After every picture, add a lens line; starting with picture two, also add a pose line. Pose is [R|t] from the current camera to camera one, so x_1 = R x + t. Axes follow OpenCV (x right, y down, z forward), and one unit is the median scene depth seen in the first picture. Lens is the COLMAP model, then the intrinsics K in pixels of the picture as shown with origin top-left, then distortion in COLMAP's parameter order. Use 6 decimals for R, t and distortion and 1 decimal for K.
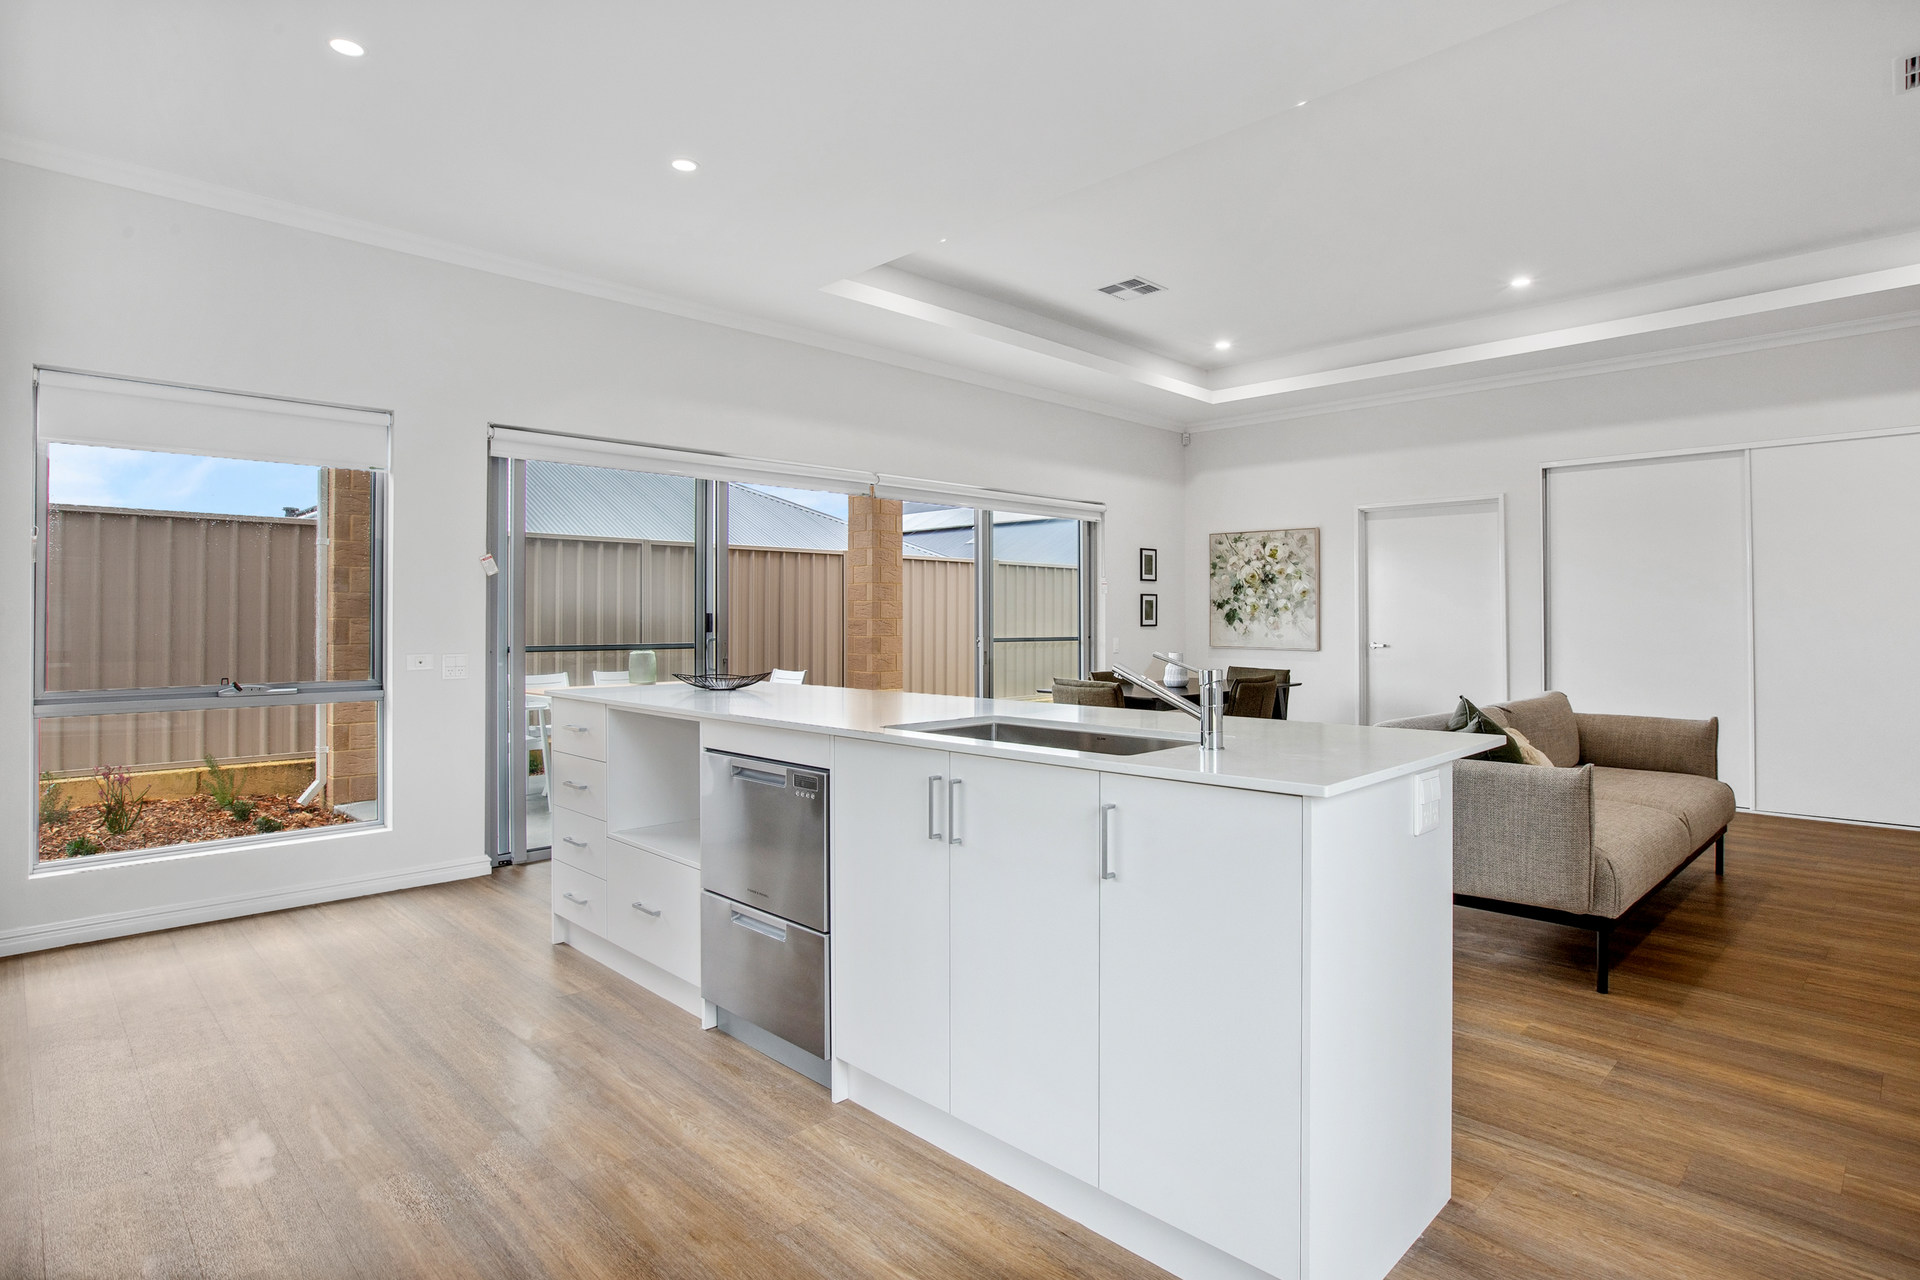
lens RADIAL K [[963.9, 0, 960.0], [0, 963.9, 640.0], [0, 0, 1]] dist [-0.021169, 0.000121]
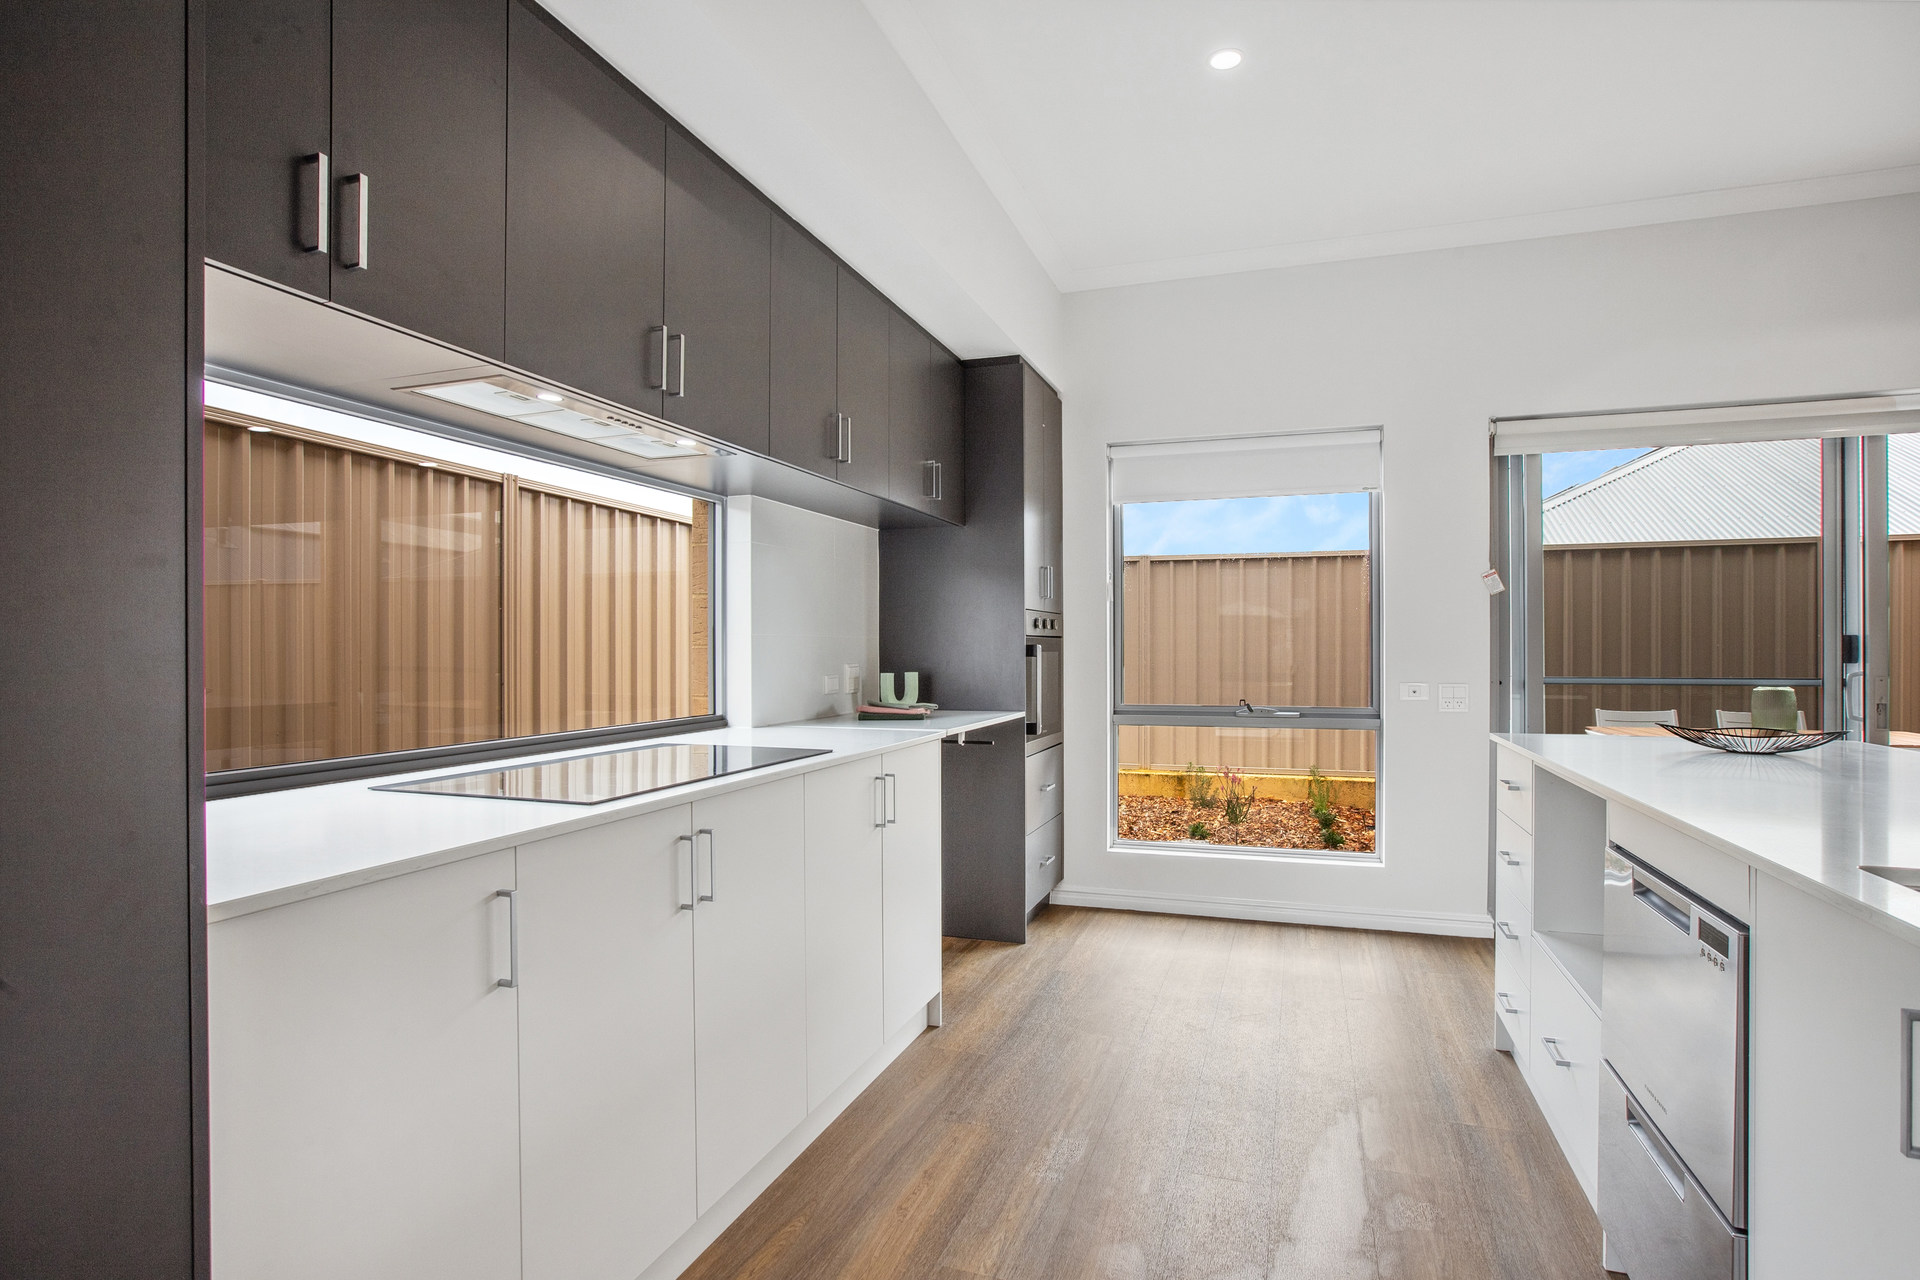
lens RADIAL K [[970.3, 0, 971.2], [0, 970.3, 659.3], [0, 0, 1]] dist [-0.023628, 0.000818]
pose [[0.465056, 0.008589, -0.885239, 0.061847], [-0.014561, 0.999892, 0.002052, -0.003669], [0.885161, 0.011936, 0.465131, 0.182597]]
